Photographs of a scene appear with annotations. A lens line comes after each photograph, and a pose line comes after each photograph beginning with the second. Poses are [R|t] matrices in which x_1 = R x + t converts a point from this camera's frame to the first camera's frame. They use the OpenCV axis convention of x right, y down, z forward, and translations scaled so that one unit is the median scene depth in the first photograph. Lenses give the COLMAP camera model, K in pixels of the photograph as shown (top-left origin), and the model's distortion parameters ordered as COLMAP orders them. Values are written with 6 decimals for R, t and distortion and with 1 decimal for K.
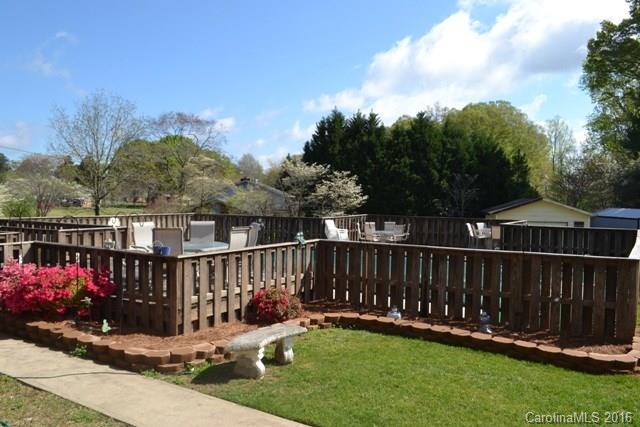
lens RADIAL K [[504.4, 0, 322.5], [0, 504.4, 219.4], [0, 0, 1]] dist [-0.015367, 0.008224]
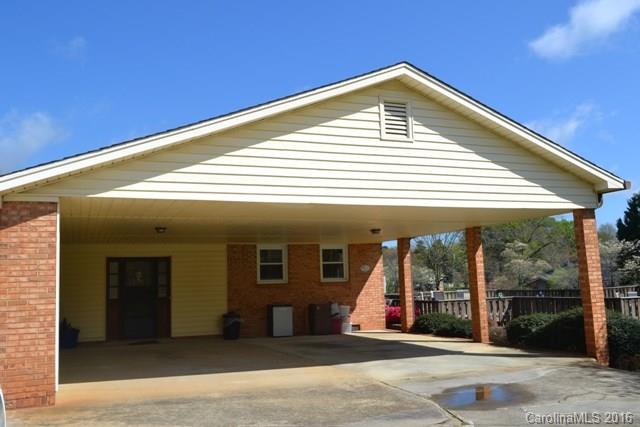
lens RADIAL K [[567.6, 0, 319.8], [0, 567.6, 216.0], [0, 0, 1]] dist [-0.032547, -0.001360]
pose [[0.797096, -0.107183, -0.594264, 0.342382], [0.014821, 0.987297, -0.158191, 0.029717], [0.603671, 0.117286, 0.788559, -0.599358]]
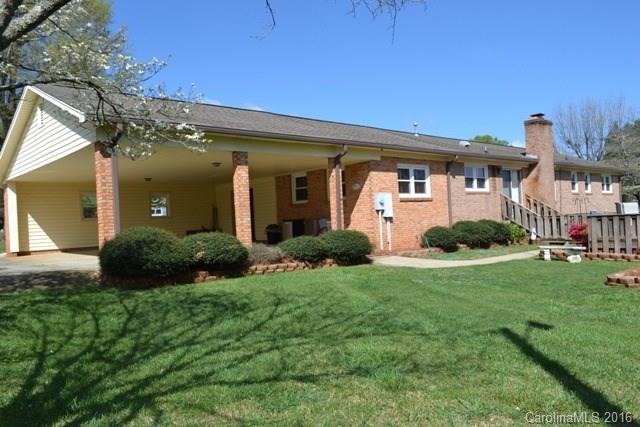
lens RADIAL K [[504.4, 0, 321.7], [0, 504.4, 213.0], [0, 0, 1]] dist [-0.015367, 0.008224]
pose [[-0.263625, -0.017100, -0.964474, 0.626357], [0.003092, 0.999823, -0.018572, 0.030524], [0.964620, -0.007878, -0.263526, 0.150302]]
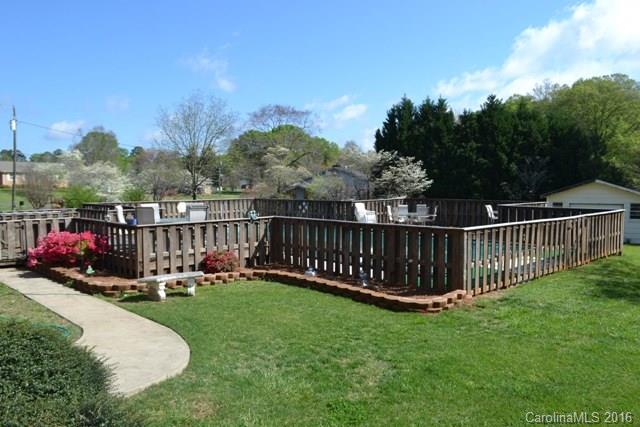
lens RADIAL K [[504.4, 0, 320.5], [0, 504.4, 211.5], [0, 0, 1]] dist [-0.015367, 0.008224]
pose [[0.974835, -0.002675, -0.222912, 0.174347], [0.005519, 0.999911, 0.012137, 0.005443], [0.222860, -0.013062, 0.974763, -0.098979]]
